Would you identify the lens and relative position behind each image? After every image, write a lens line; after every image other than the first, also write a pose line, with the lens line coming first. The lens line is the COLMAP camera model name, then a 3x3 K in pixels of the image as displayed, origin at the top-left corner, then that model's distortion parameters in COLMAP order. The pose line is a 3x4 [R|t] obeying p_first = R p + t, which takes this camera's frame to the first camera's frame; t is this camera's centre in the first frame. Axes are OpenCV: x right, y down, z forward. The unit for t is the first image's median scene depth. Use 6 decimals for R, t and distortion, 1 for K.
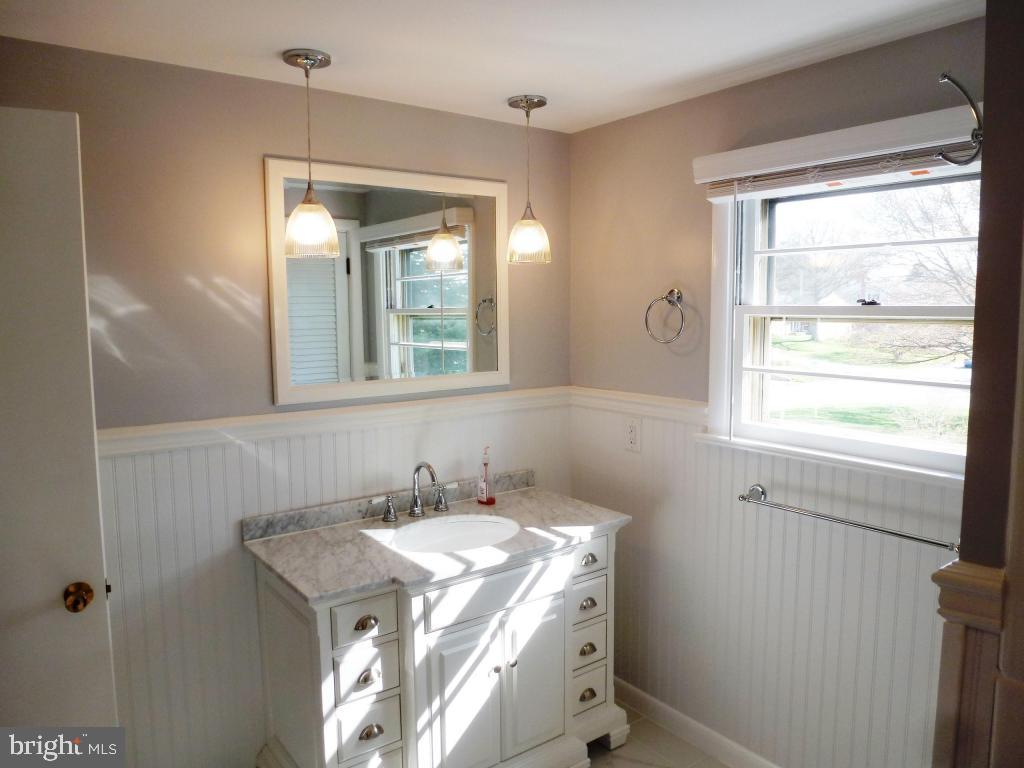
lens RADIAL K [[729.9, 0, 519.3], [0, 729.9, 382.6], [0, 0, 1]] dist [-0.068432, 0.021586]
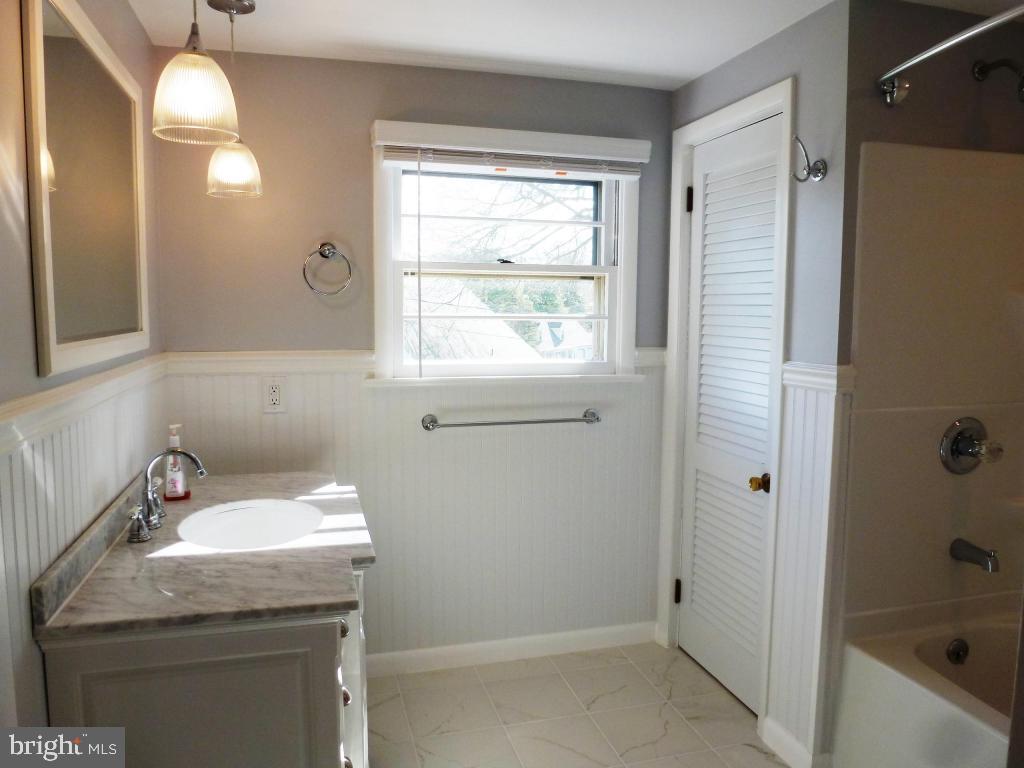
lens RADIAL K [[729.9, 0, 518.1], [0, 729.9, 385.2], [0, 0, 1]] dist [-0.068432, 0.021586]
pose [[0.355988, -0.087138, 0.930419, -0.764686], [0.087540, 0.994374, 0.059634, 0.038689], [-0.930381, 0.060220, 0.361614, 0.469642]]
